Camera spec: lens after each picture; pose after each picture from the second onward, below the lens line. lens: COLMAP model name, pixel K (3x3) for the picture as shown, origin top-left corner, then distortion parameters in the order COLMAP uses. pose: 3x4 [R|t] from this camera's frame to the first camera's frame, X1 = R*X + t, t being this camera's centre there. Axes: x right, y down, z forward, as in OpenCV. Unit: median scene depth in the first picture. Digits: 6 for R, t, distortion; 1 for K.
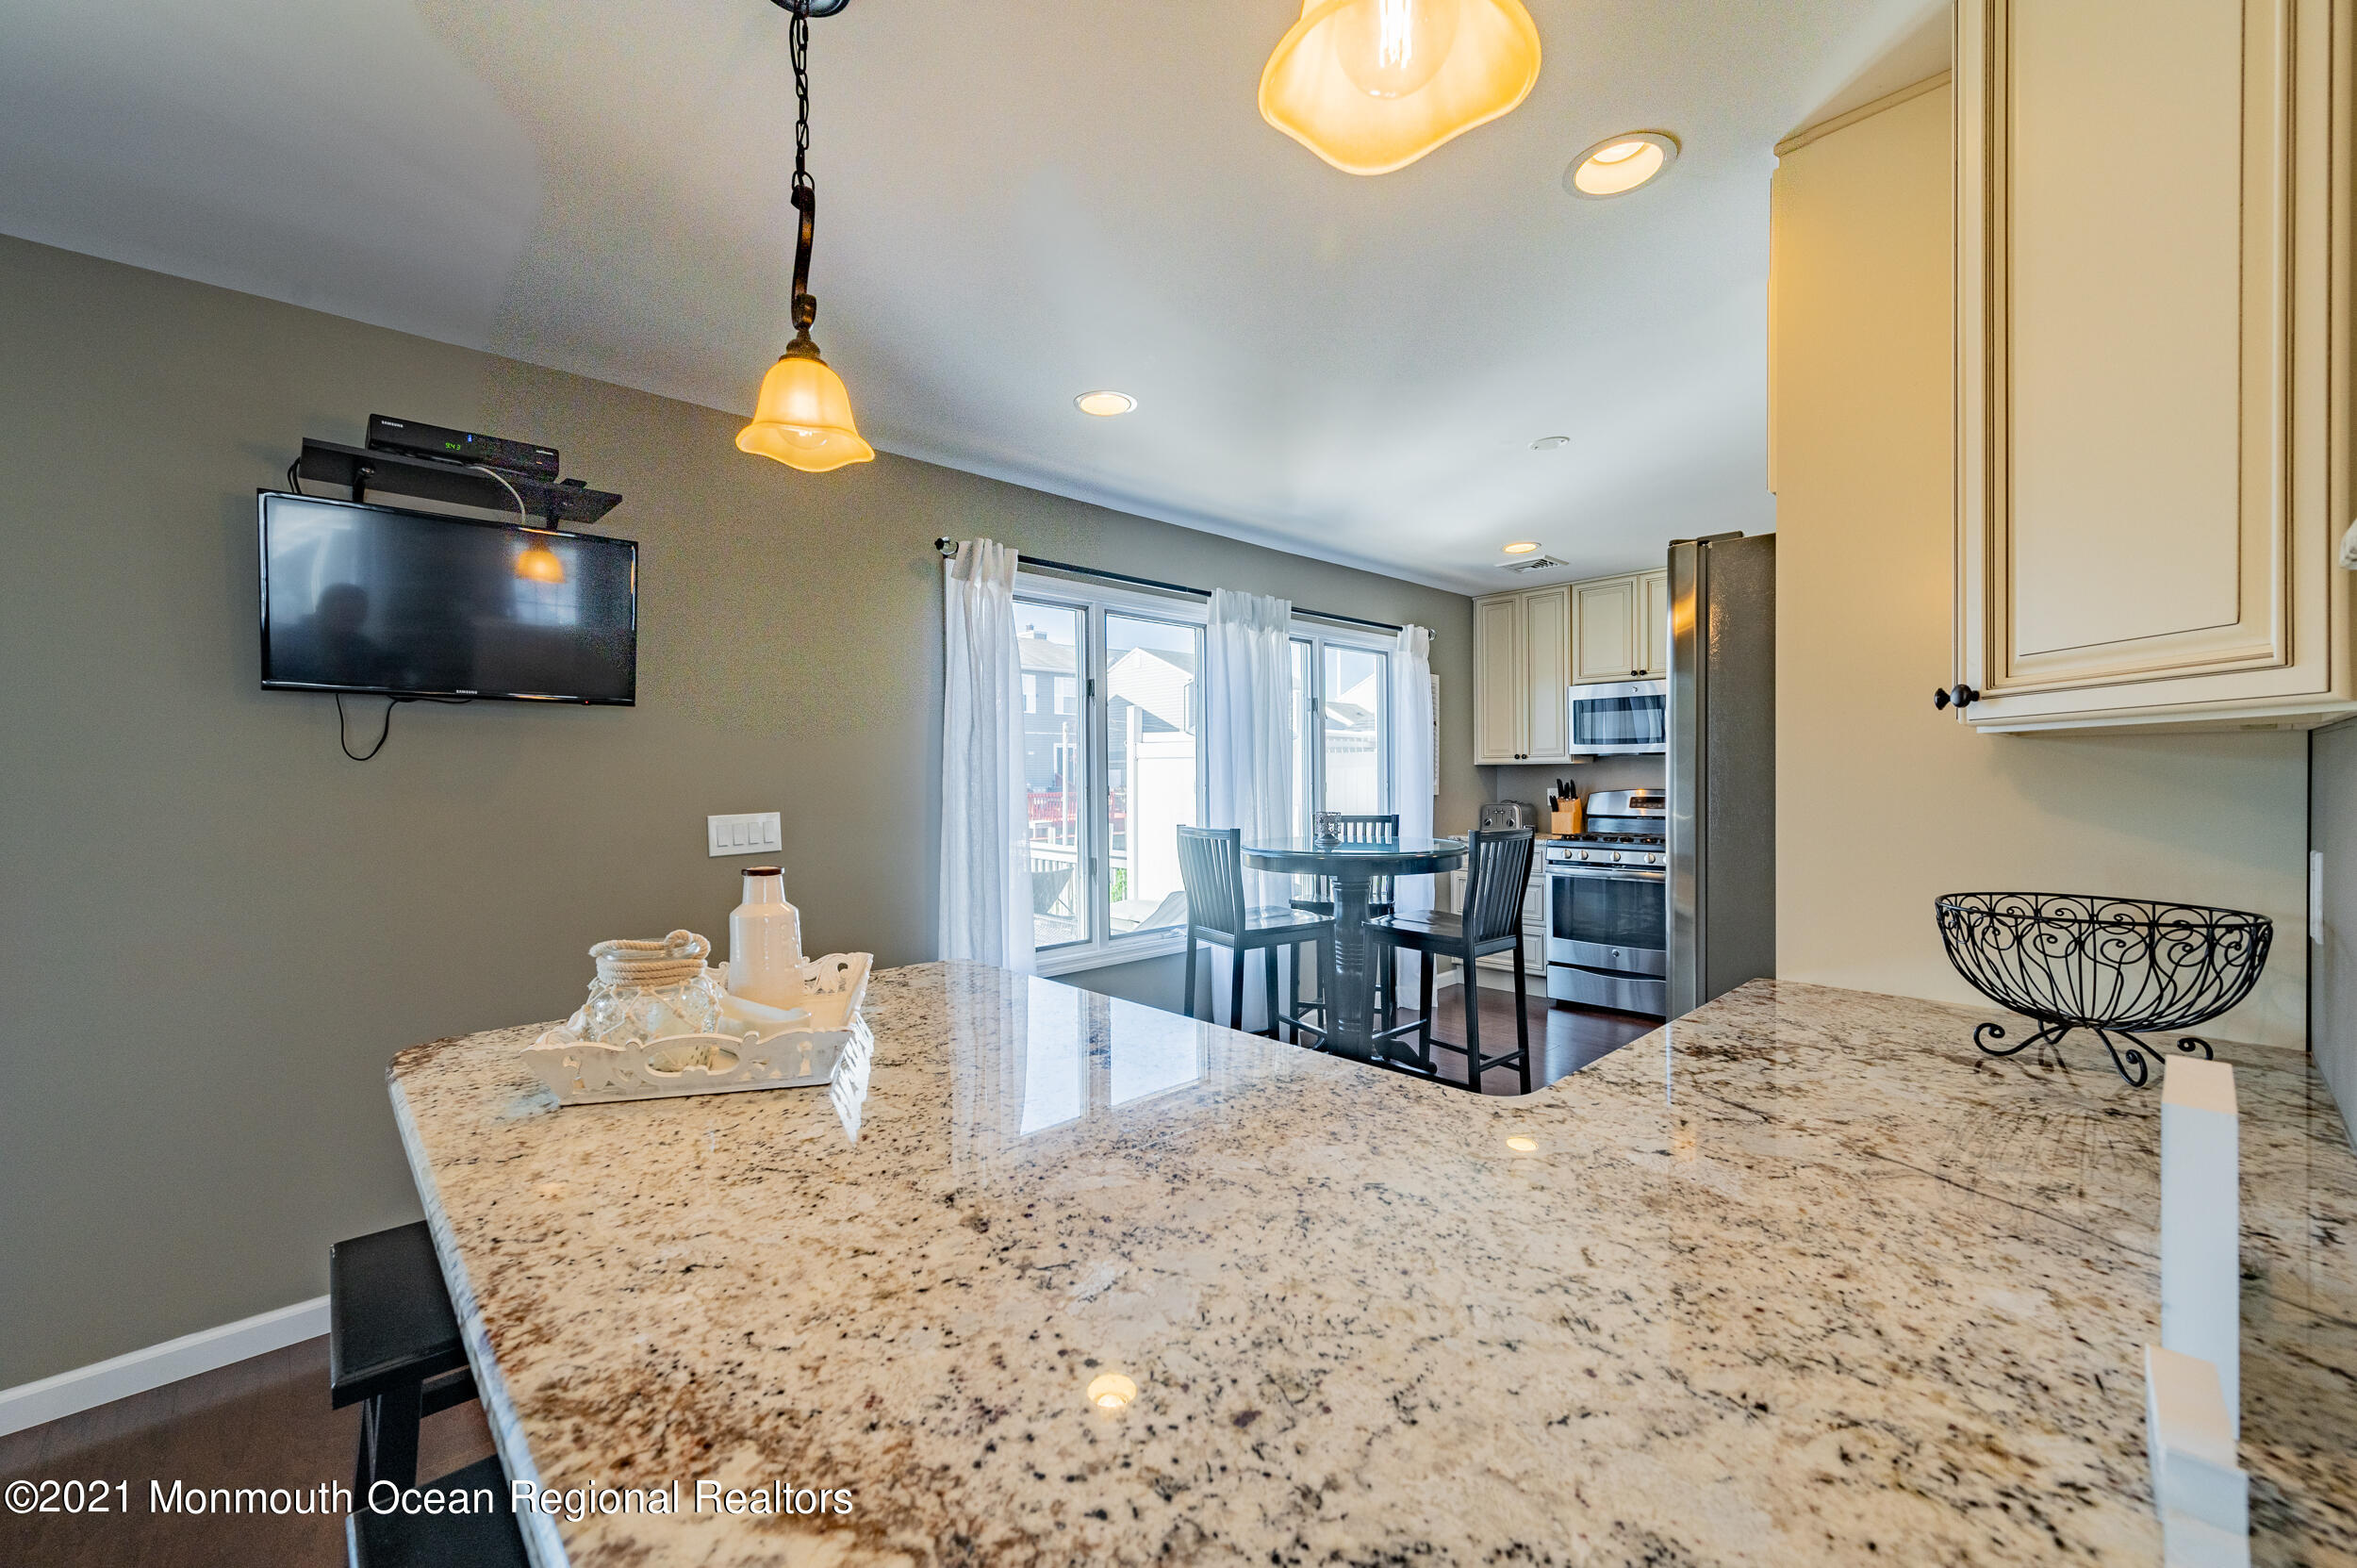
lens RADIAL K [[936.9, 0, 1156.9], [0, 936.9, 783.5], [0, 0, 1]] dist [0.002496, 0.000480]
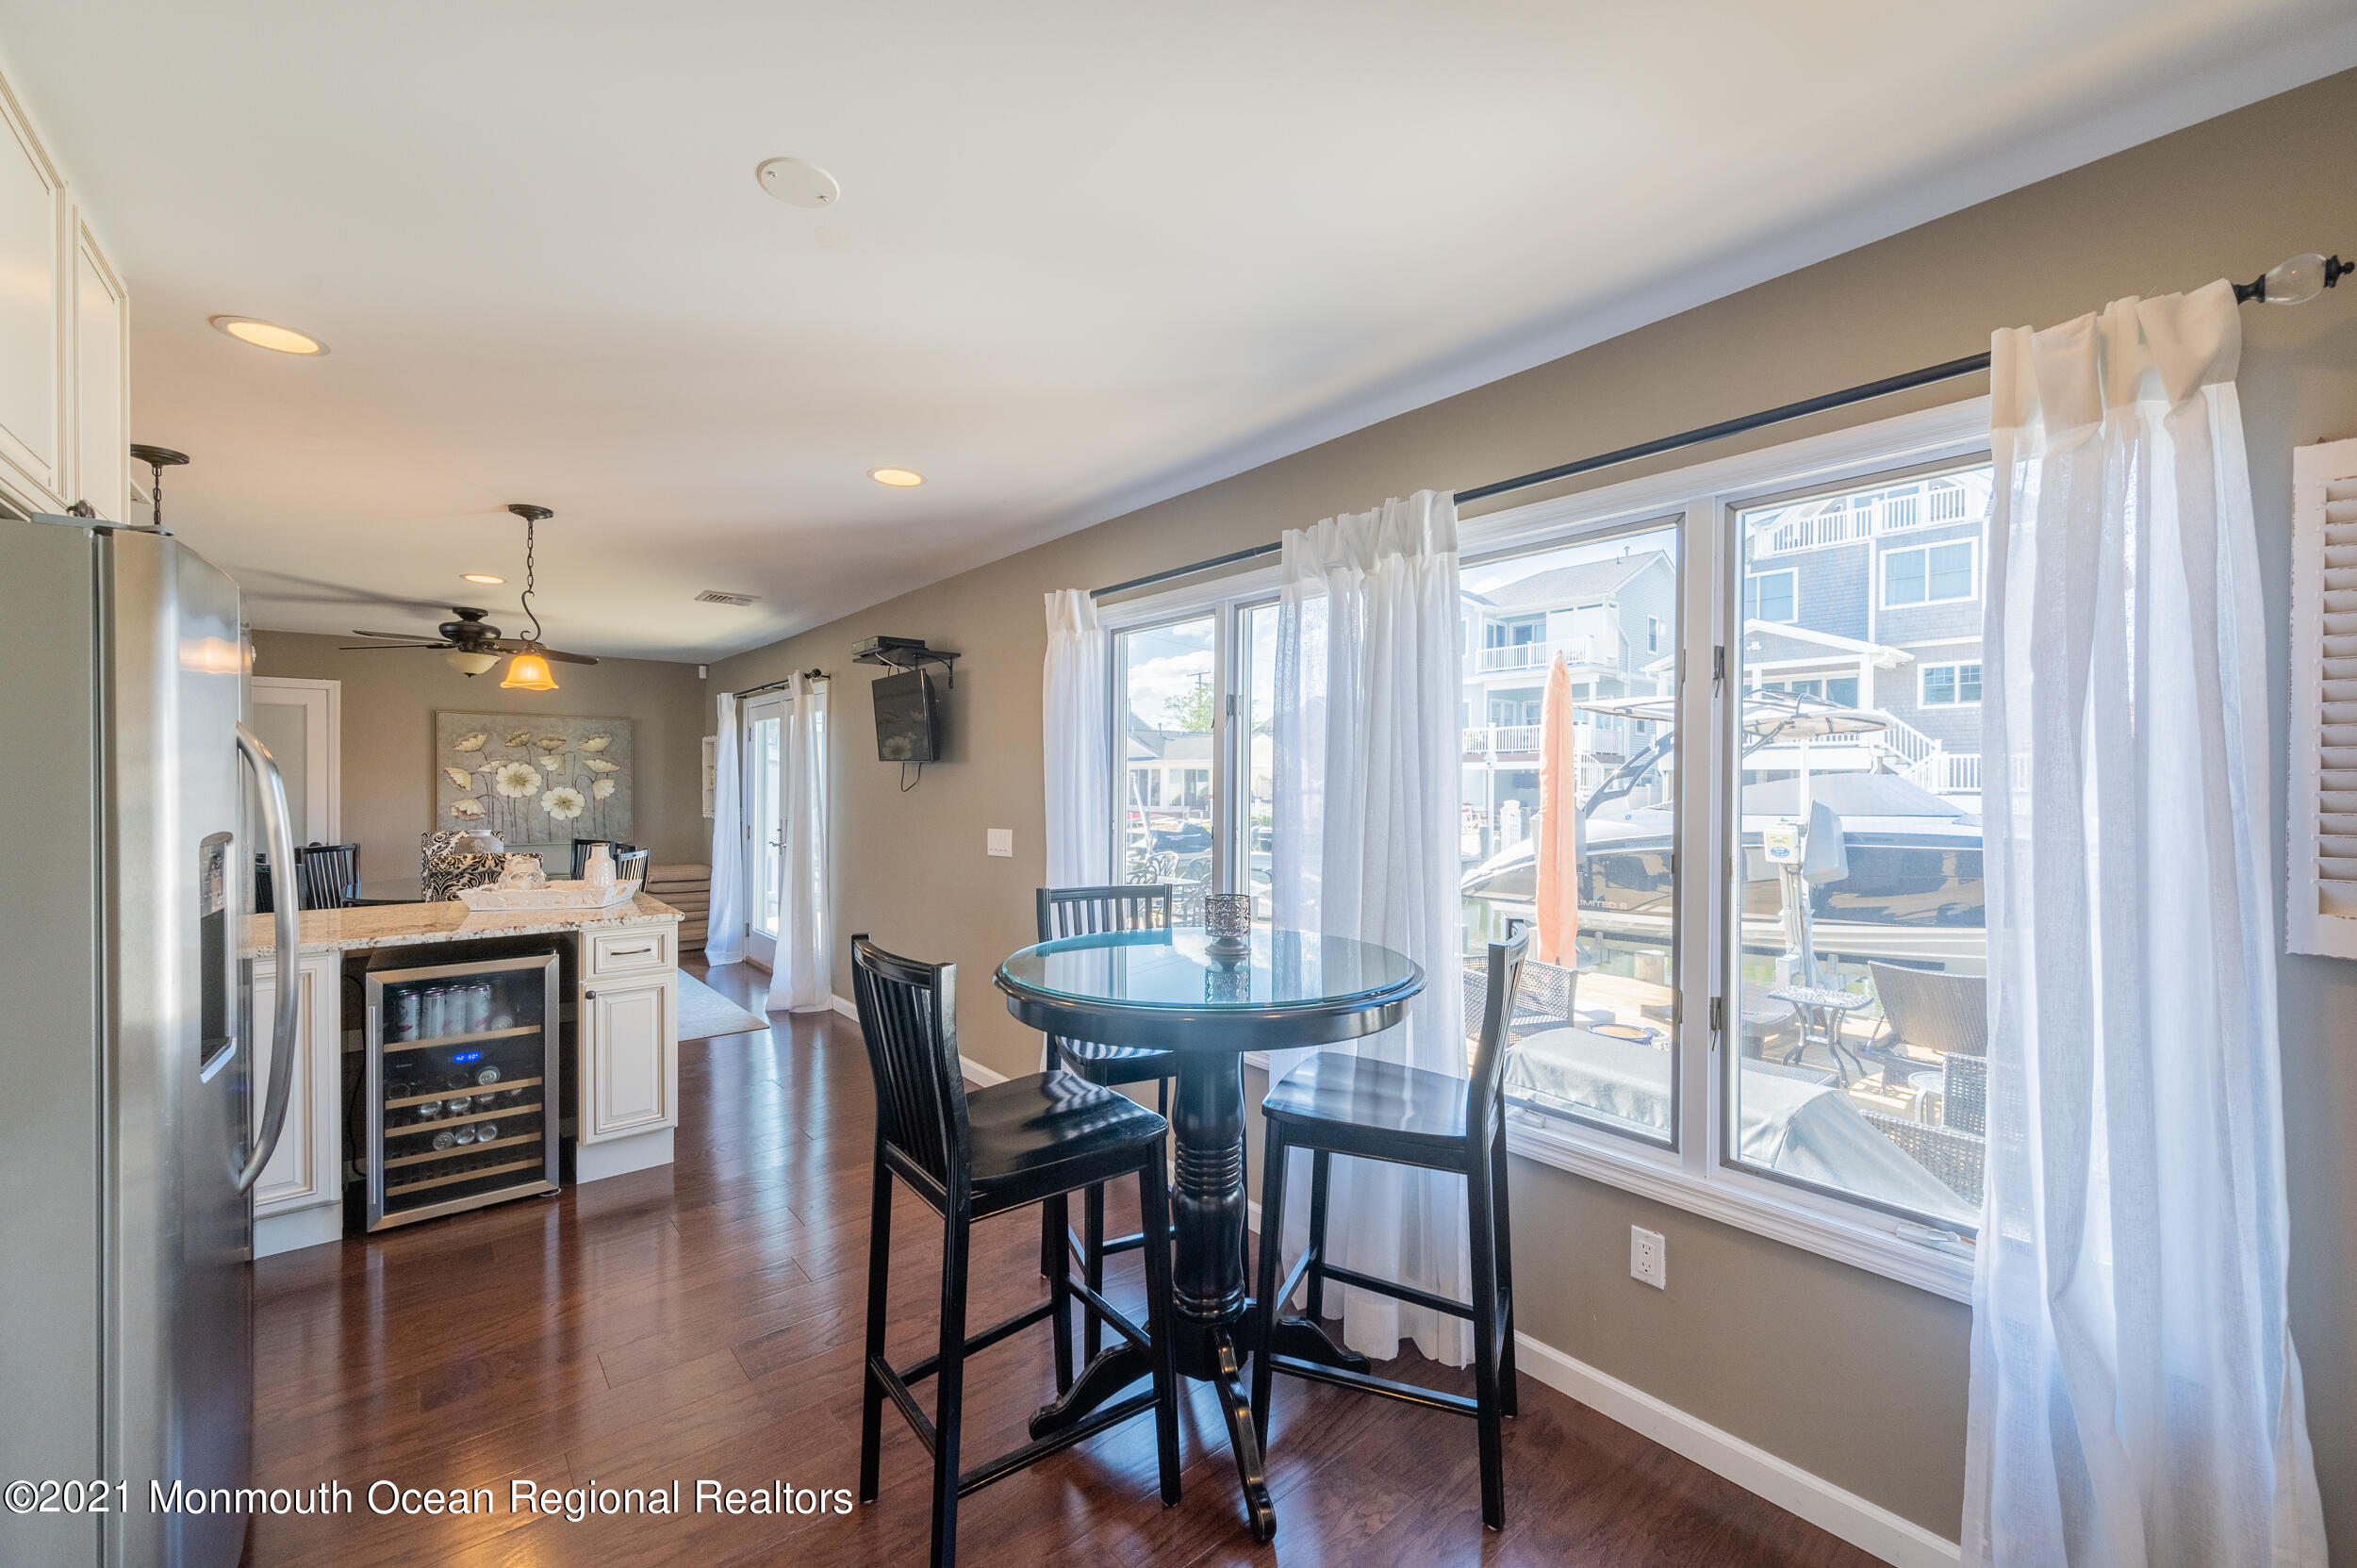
lens RADIAL K [[936.9, 0, 1179.5], [0, 936.9, 782.6], [0, 0, 1]] dist [0.002496, 0.000480]
pose [[-0.061190, 0.006627, -0.998104, 0.849983], [-0.015655, 0.999849, 0.007599, -0.048480], [0.998003, 0.016090, -0.061077, 1.160364]]
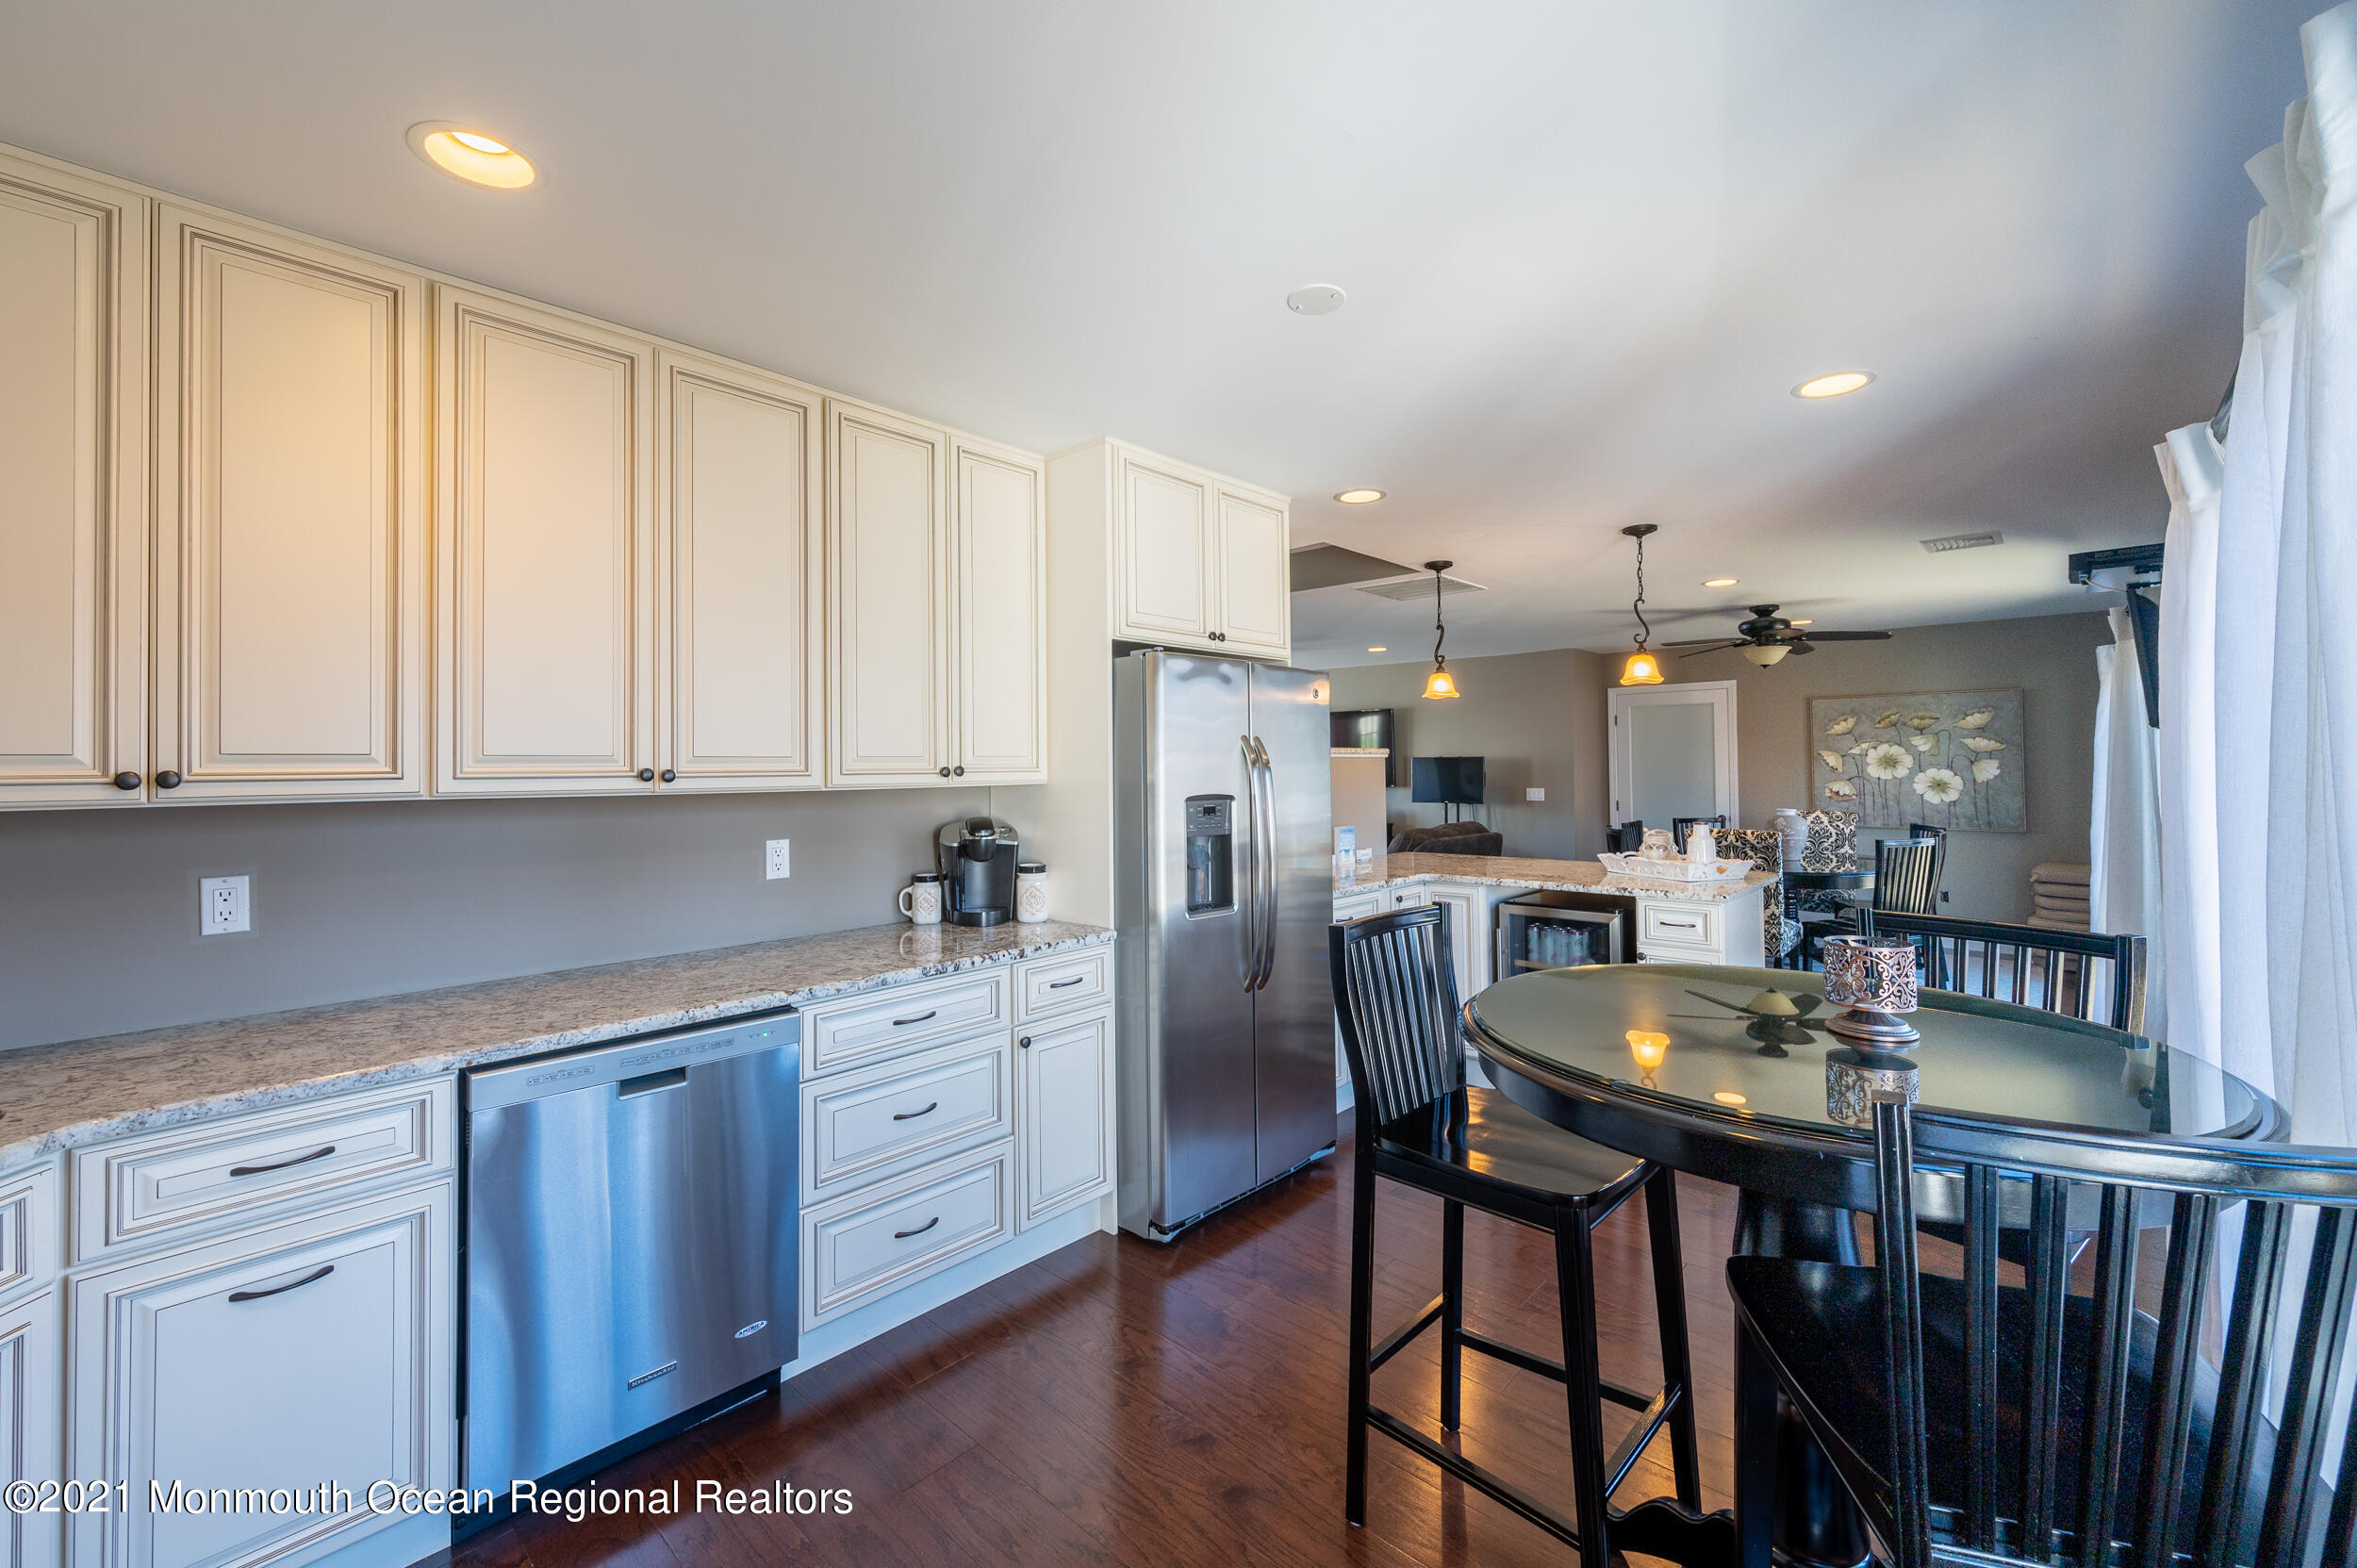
lens RADIAL K [[936.9, 0, 1187.0], [0, 936.9, 755.3], [0, 0, 1]] dist [0.002496, 0.000480]
pose [[-0.997367, 0.015298, -0.070885, 0.524549], [0.015508, 0.999877, -0.002415, -0.047854], [0.070839, -0.003508, -0.997482, 1.526143]]
